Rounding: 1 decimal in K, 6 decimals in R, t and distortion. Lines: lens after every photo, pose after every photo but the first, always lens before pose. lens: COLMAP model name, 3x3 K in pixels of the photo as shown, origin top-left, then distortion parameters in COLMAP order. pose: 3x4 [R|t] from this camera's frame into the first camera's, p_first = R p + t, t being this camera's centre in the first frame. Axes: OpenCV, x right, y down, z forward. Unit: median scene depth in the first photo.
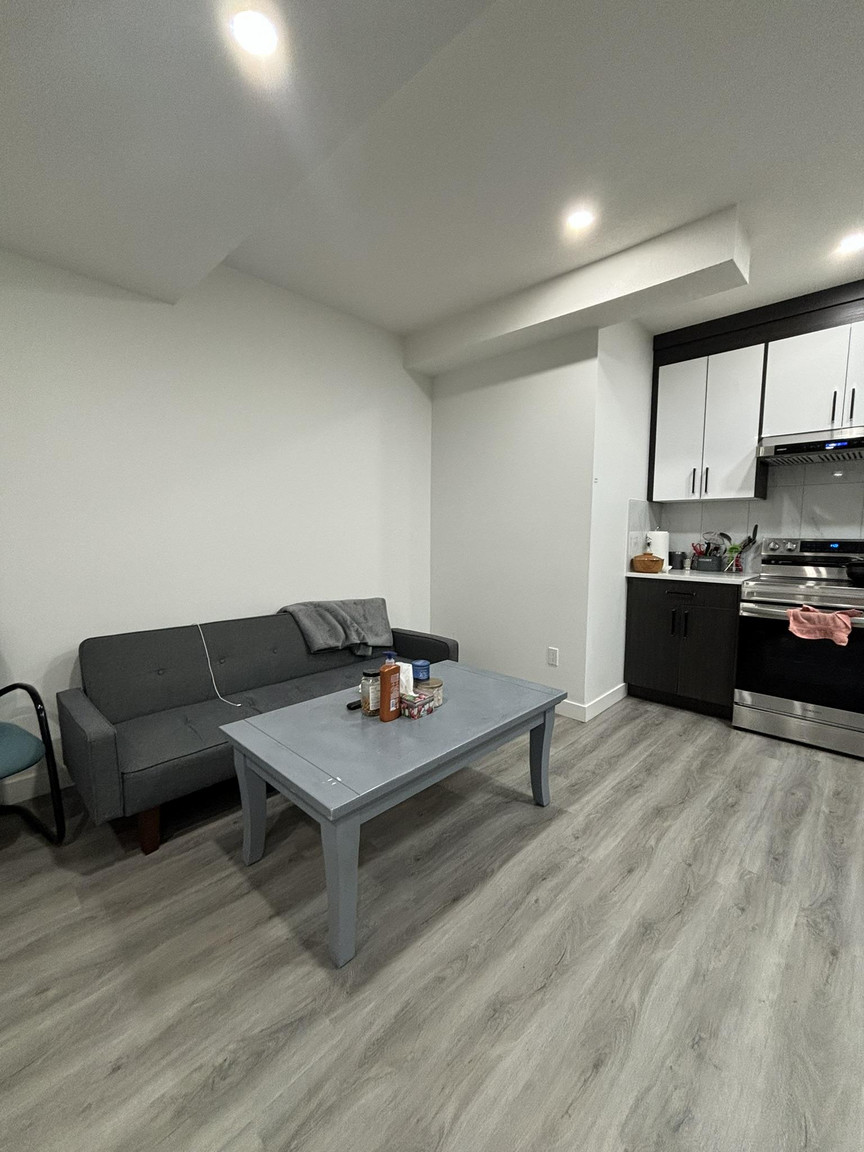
lens RADIAL K [[468.0, 0, 428.6], [0, 468.0, 578.8], [0, 0, 1]] dist [-0.004818, -0.000706]
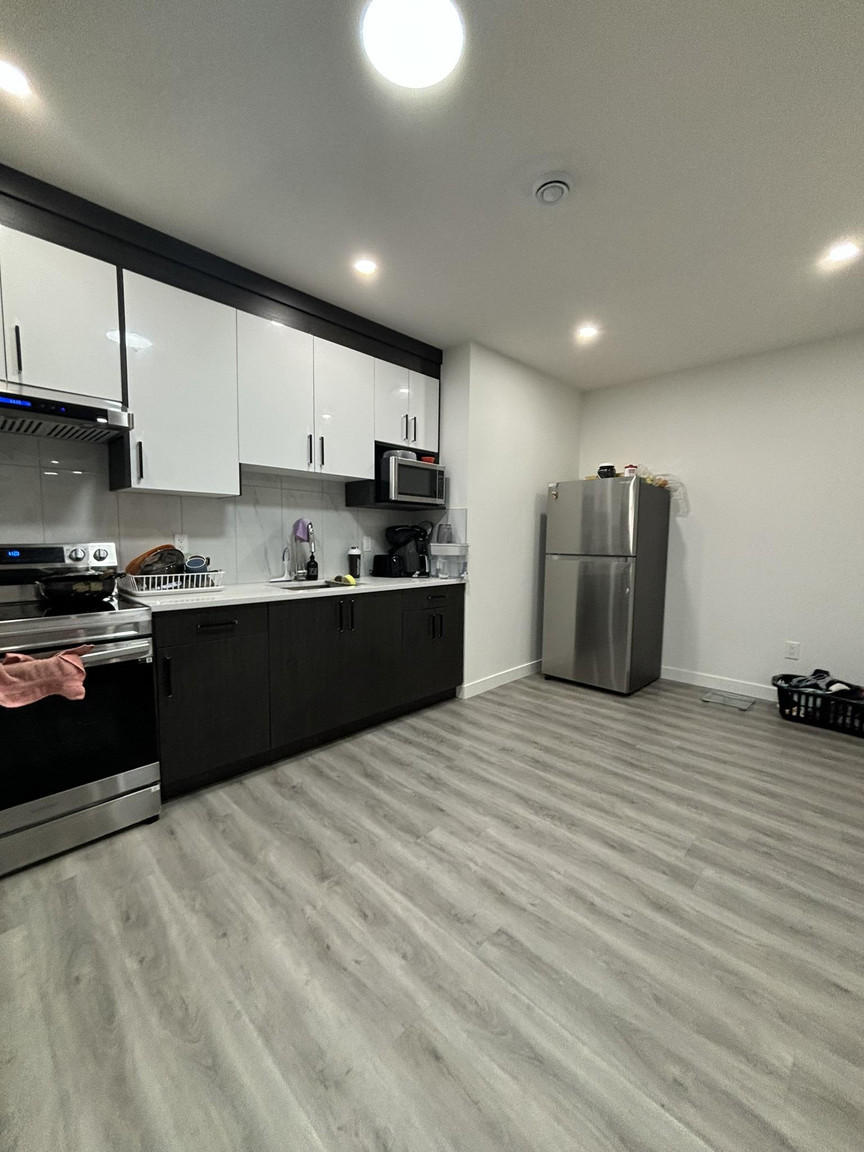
lens RADIAL K [[468.0, 0, 427.7], [0, 468.0, 573.7], [0, 0, 1]] dist [-0.004818, -0.000706]
pose [[0.011354, -0.080602, 0.996682, 0.222245], [0.100924, 0.991748, 0.079054, -0.041640], [-0.994829, 0.099691, 0.019395, 0.450102]]
